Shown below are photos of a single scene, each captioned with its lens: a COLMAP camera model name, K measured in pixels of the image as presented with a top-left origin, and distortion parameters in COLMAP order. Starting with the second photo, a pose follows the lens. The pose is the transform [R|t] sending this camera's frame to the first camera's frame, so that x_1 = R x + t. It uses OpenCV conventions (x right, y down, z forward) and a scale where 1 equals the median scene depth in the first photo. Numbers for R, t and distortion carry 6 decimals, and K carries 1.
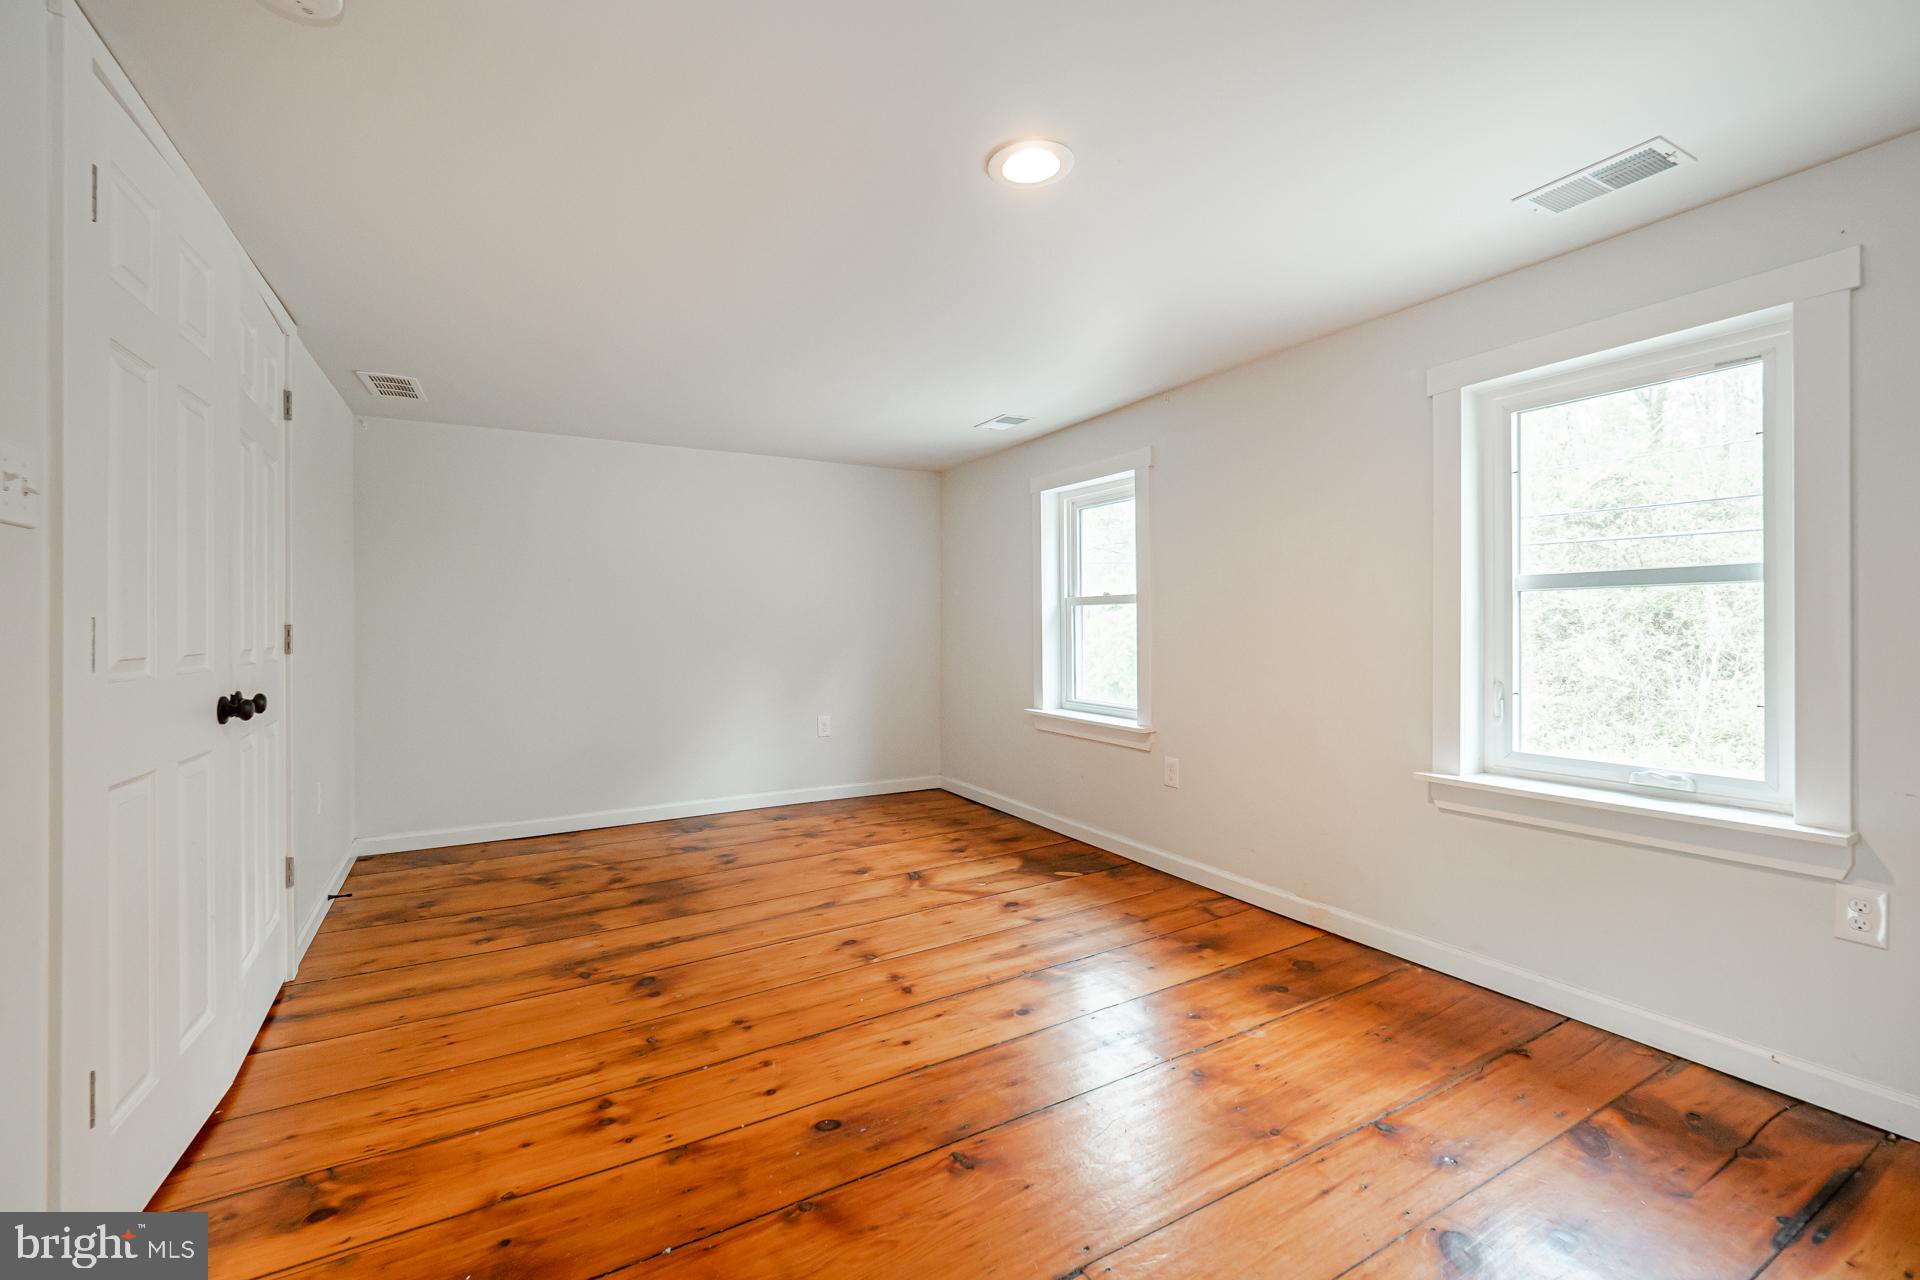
lens RADIAL K [[811.9, 0, 952.1], [0, 811.9, 621.7], [0, 0, 1]] dist [0.022729, -0.016802]
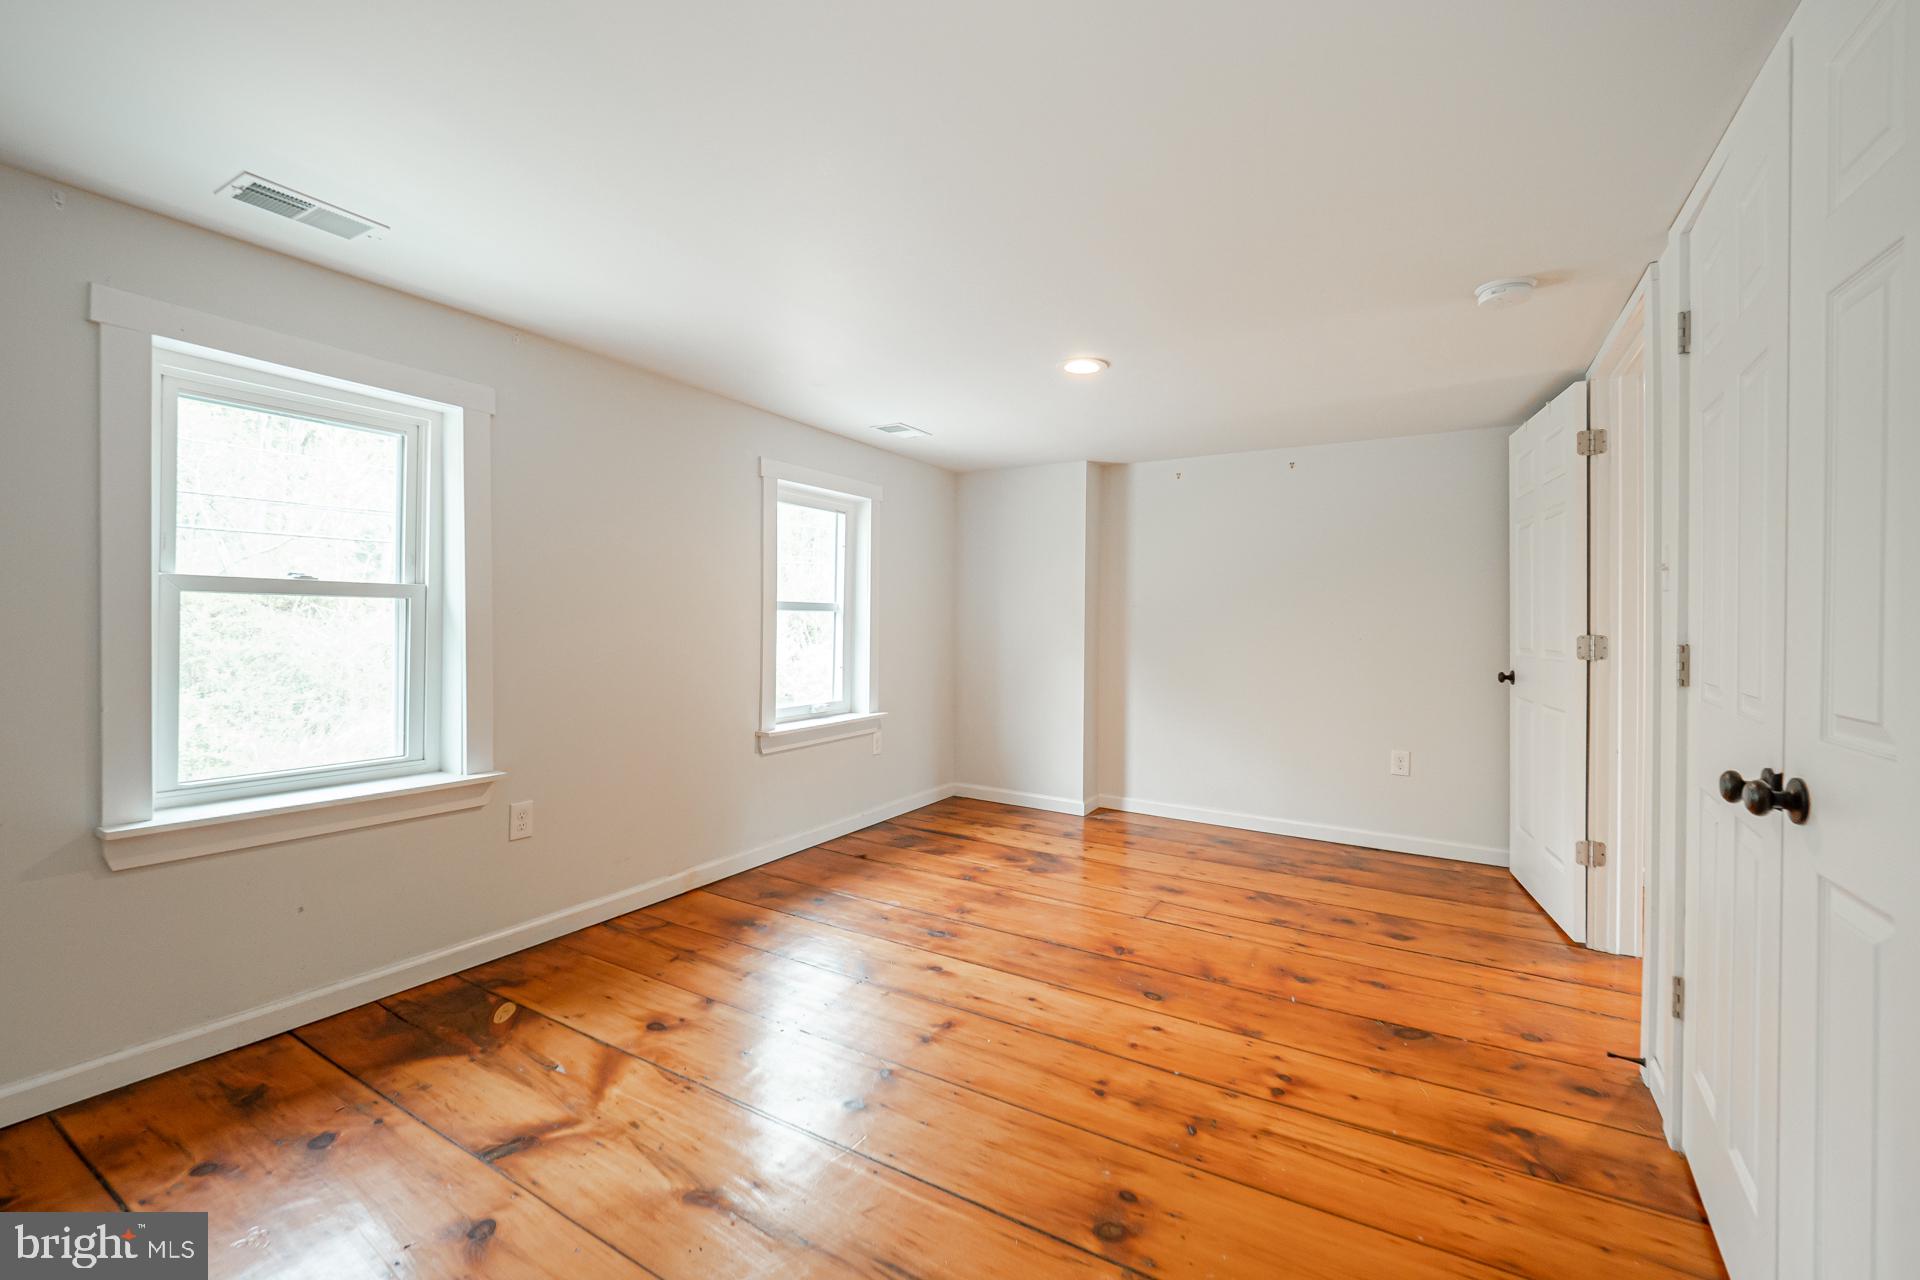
lens RADIAL K [[811.9, 0, 952.1], [0, 811.9, 621.7], [0, 0, 1]] dist [0.022729, -0.016802]
pose [[-0.495131, -0.003576, 0.868811, -0.764582], [-0.015478, 0.999869, -0.004705, -0.010482], [-0.868680, -0.015777, -0.495122, 1.279318]]
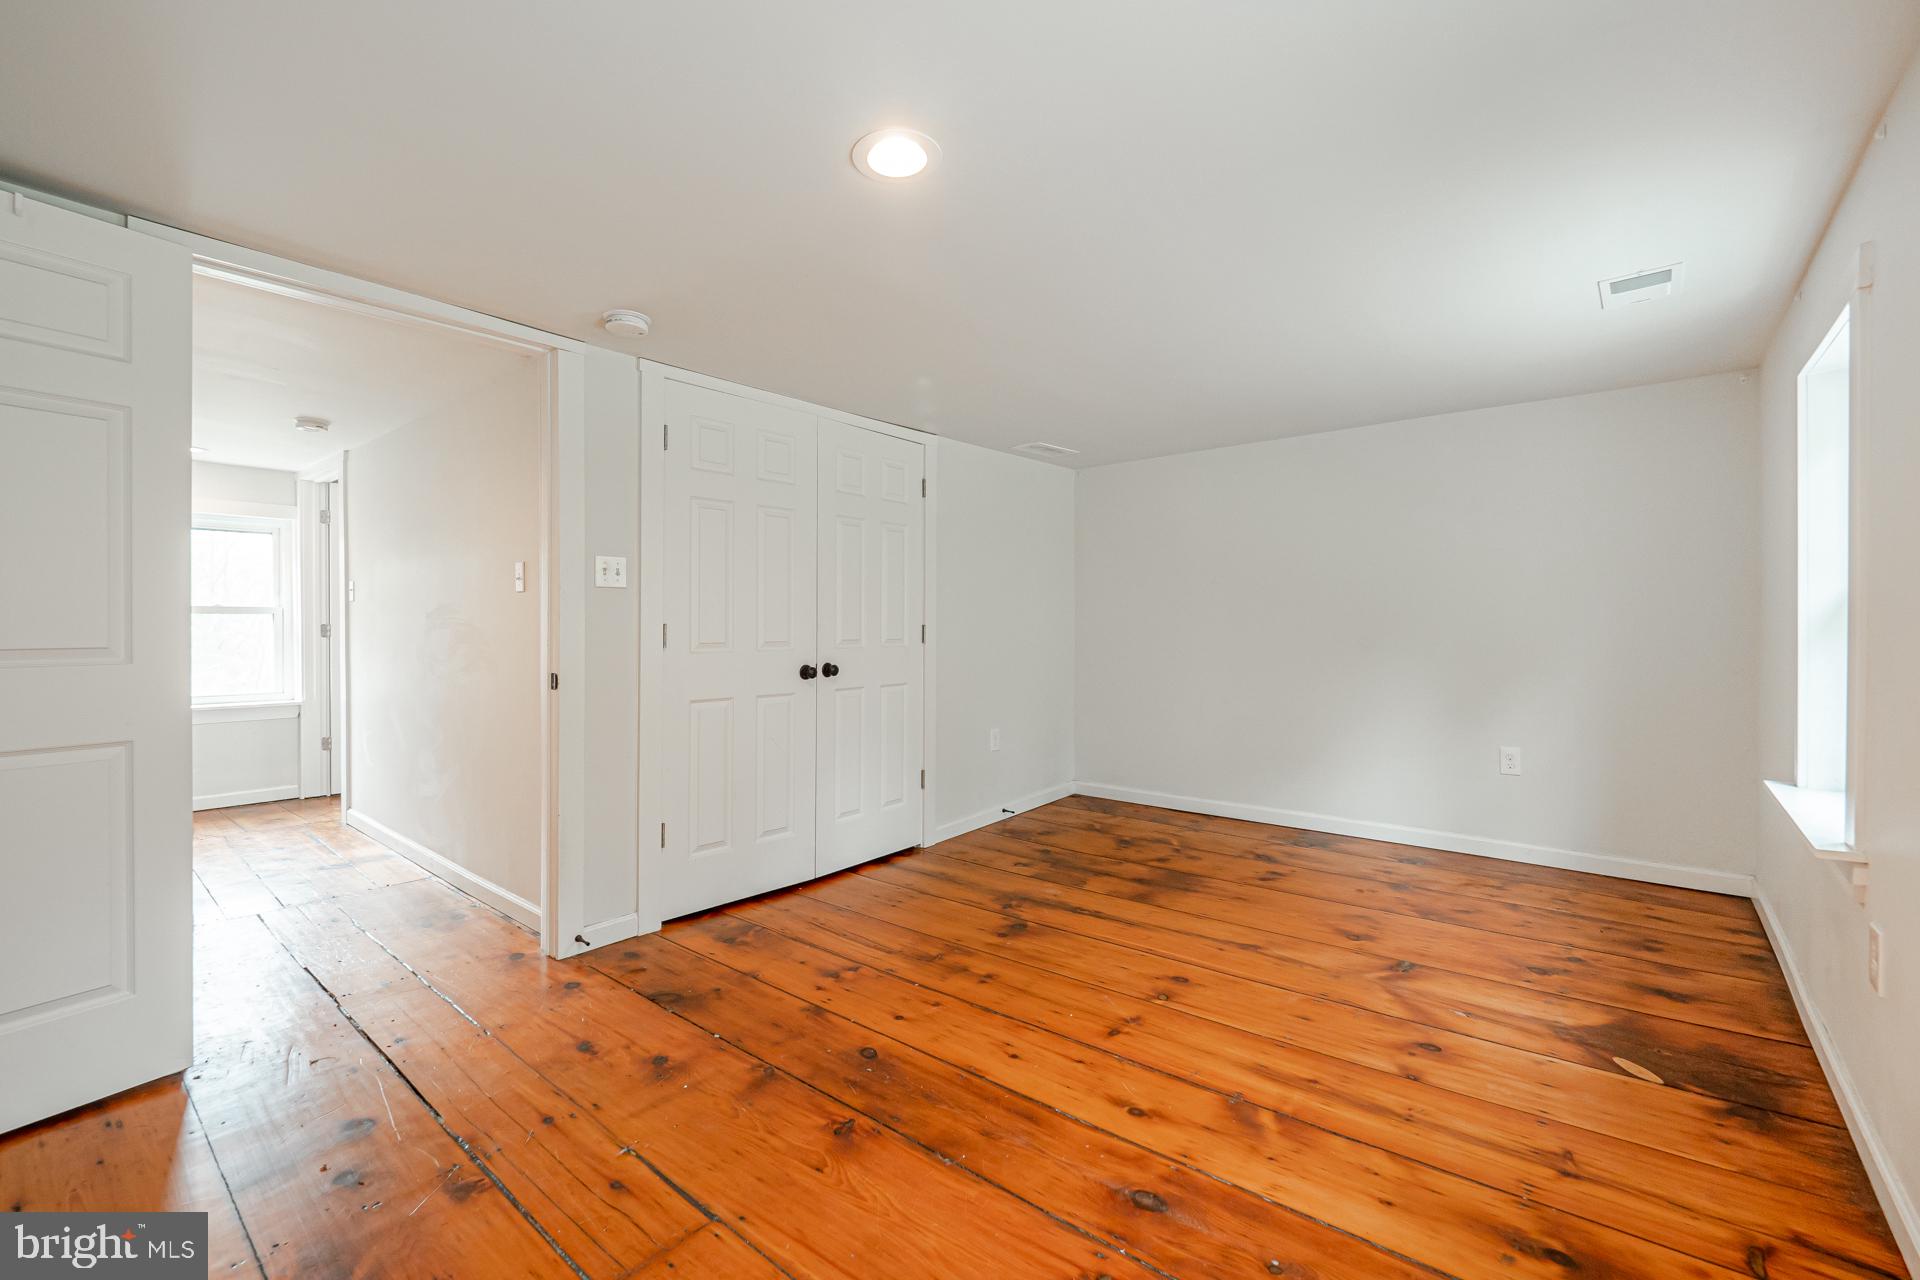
lens RADIAL K [[811.9, 0, 952.1], [0, 811.9, 621.7], [0, 0, 1]] dist [0.022729, -0.016802]
pose [[0.349689, 0.001708, -0.936864, 0.637463], [0.005444, 0.999978, 0.003855, -0.008755], [0.936850, -0.006448, 0.349672, 0.448939]]
